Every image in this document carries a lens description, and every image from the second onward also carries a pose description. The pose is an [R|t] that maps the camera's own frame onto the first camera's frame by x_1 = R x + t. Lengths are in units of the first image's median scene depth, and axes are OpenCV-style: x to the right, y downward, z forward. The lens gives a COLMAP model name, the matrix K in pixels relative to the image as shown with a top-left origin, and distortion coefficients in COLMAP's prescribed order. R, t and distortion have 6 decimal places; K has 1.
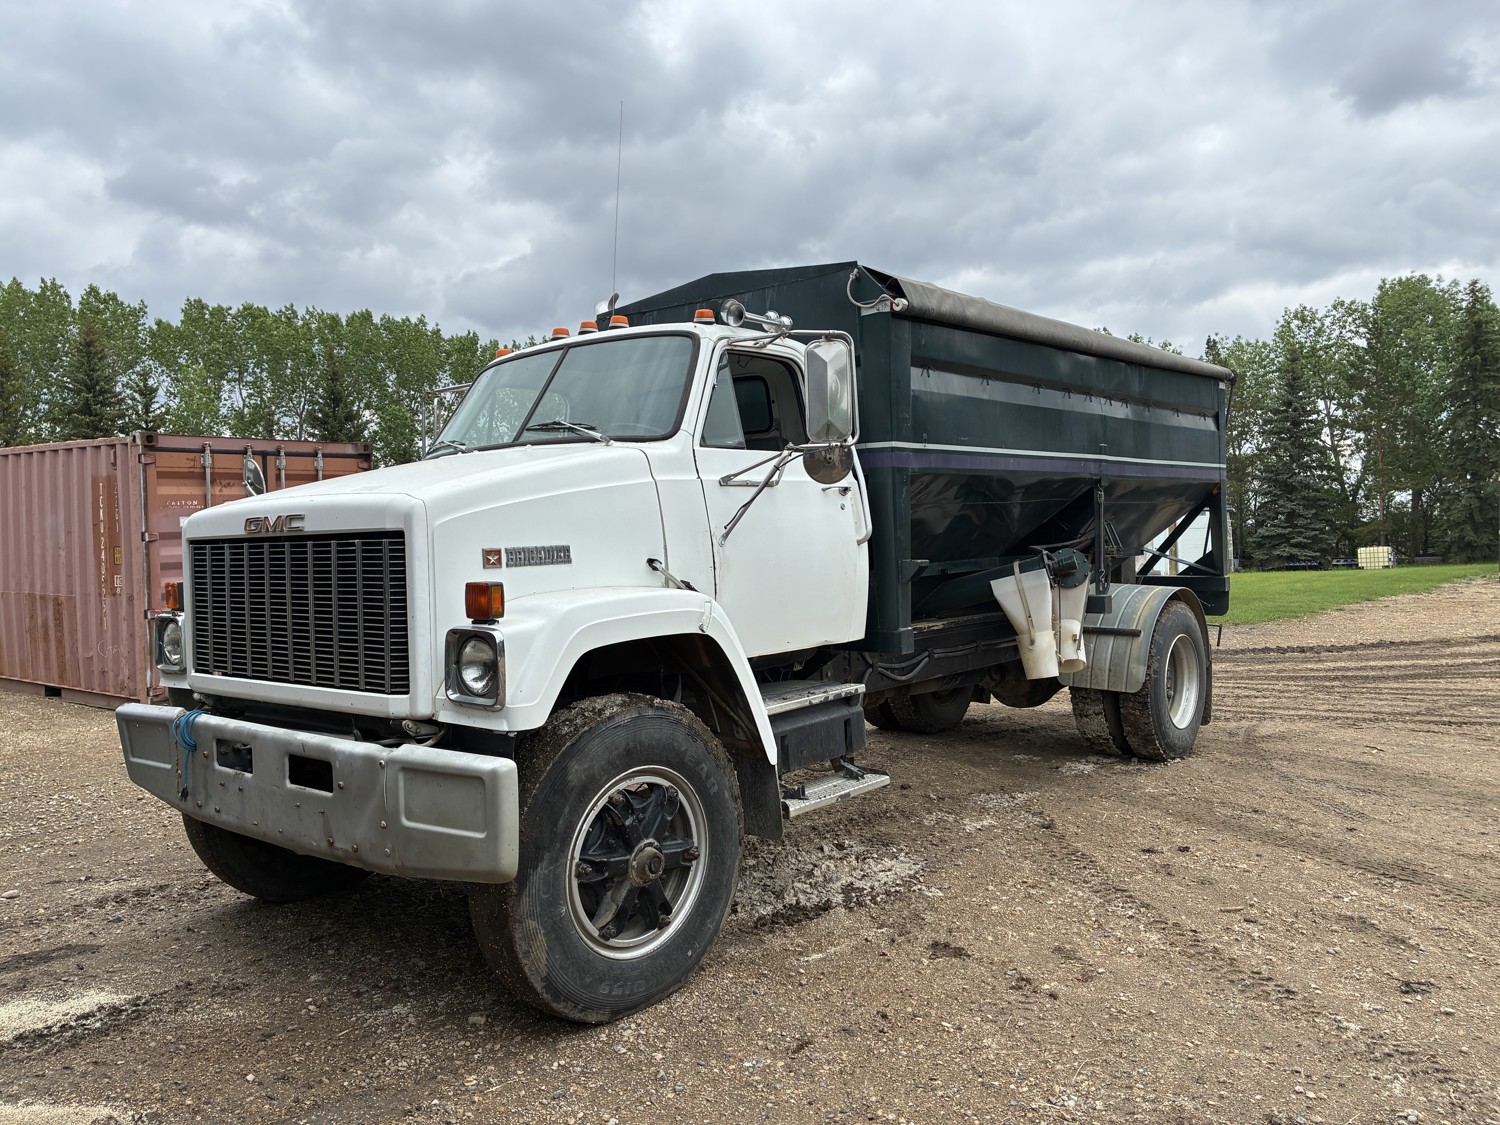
lens RADIAL K [[1151.7, 0, 778.0], [0, 1151.7, 571.2], [0, 0, 1]] dist [0.102917, -0.139876]
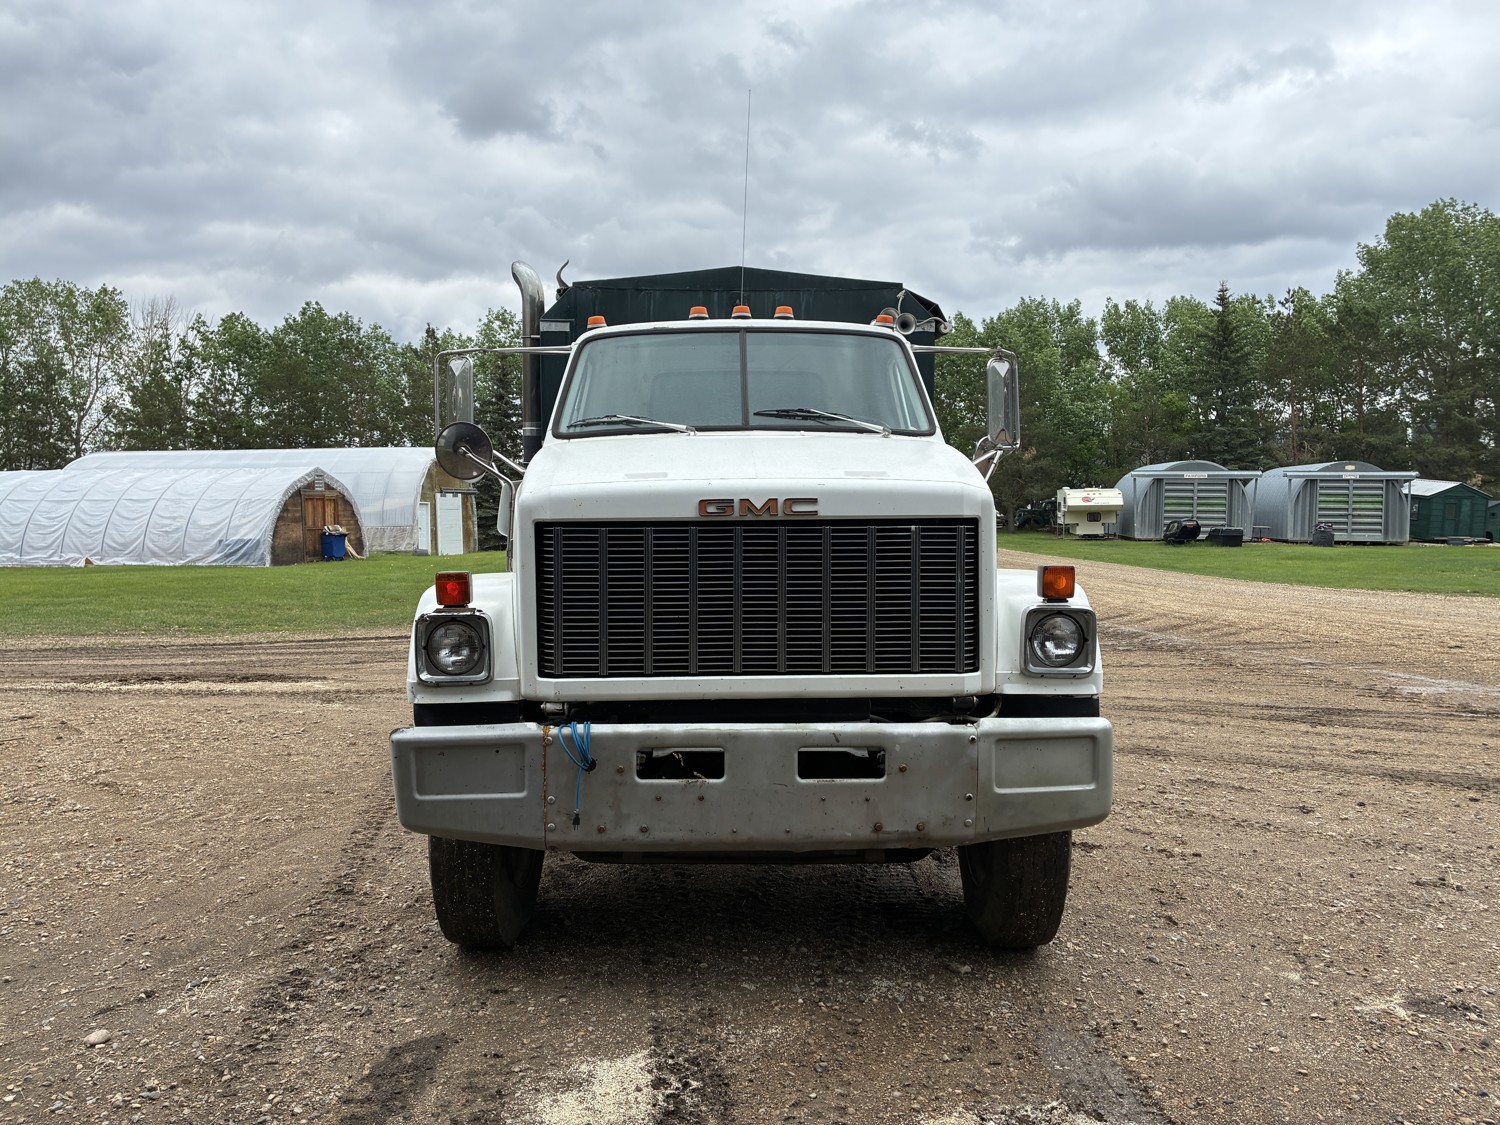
lens RADIAL K [[1163.4, 0, 723.3], [0, 1163.4, 561.5], [0, 0, 1]] dist [0.041610, -0.071695]
pose [[0.742444, -0.012182, 0.669797, -0.943492], [0.004995, 0.999908, 0.012648, -0.007652], [-0.669889, -0.006045, 0.742436, 0.286045]]
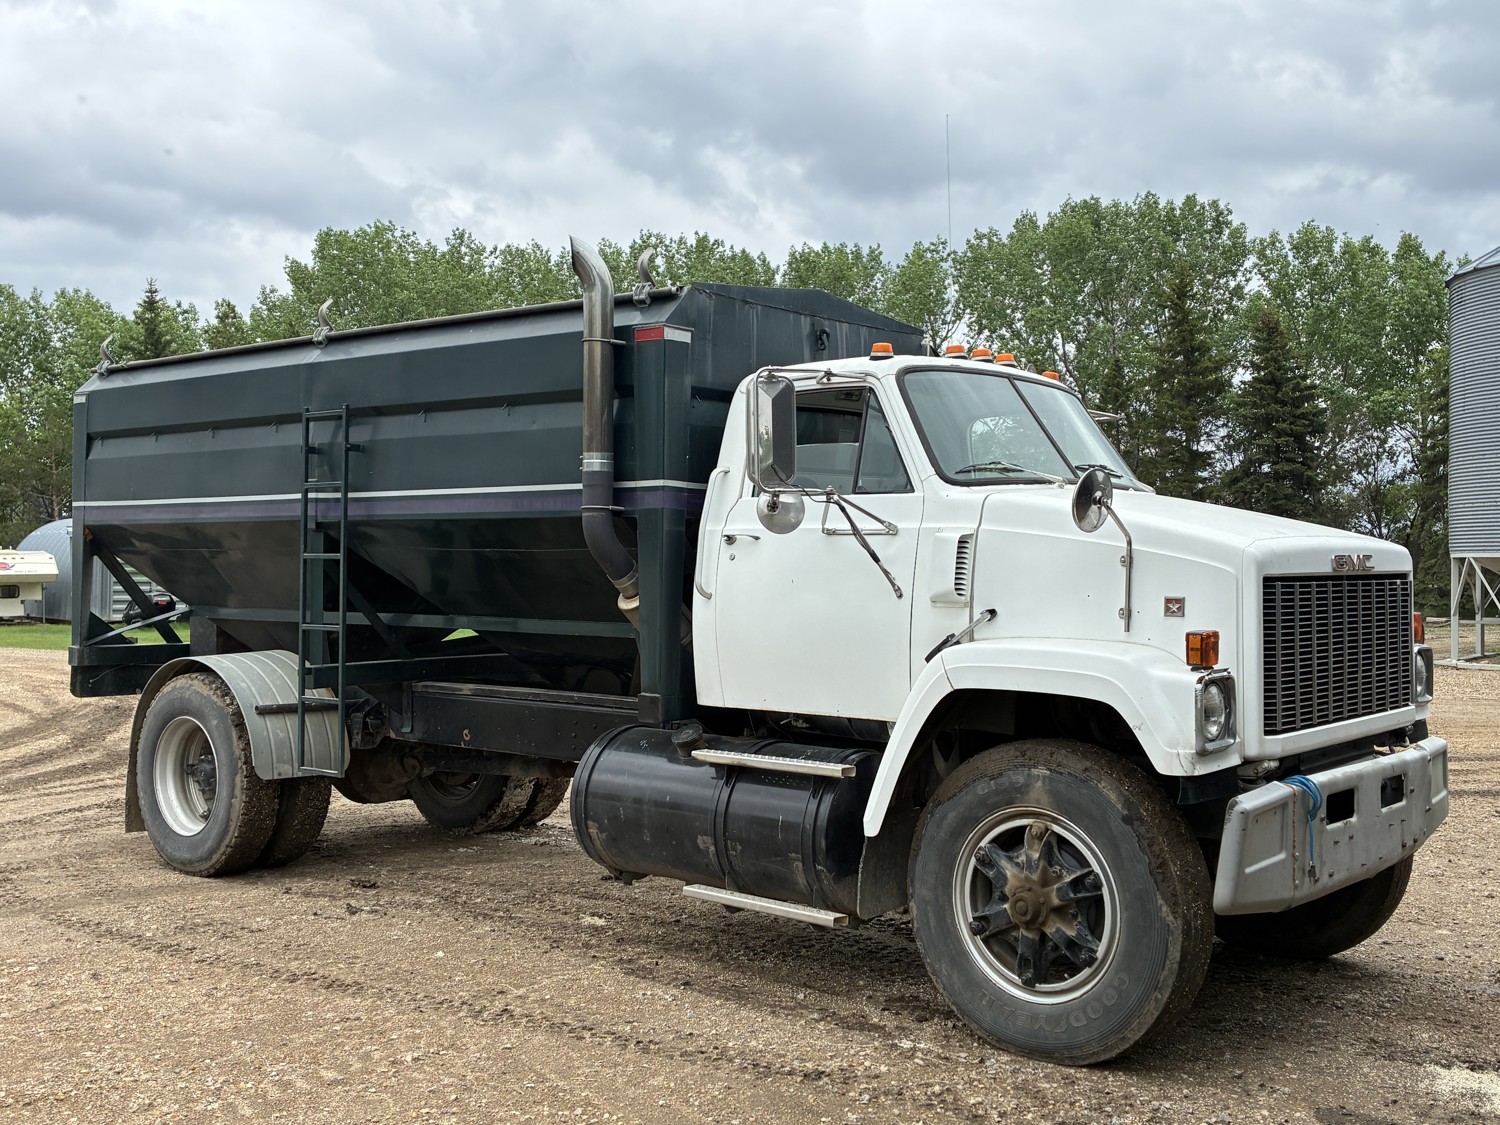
lens RADIAL K [[1601.0, 0, 750.0], [0, 1601.0, 562.5], [0, 0, 1]] dist [0.048086, 0.002390]
pose [[-0.012281, 0.029099, 0.999501, -1.604077], [0.029312, 0.999157, -0.028729, -0.014306], [-0.999495, 0.028944, -0.013123, 1.351592]]
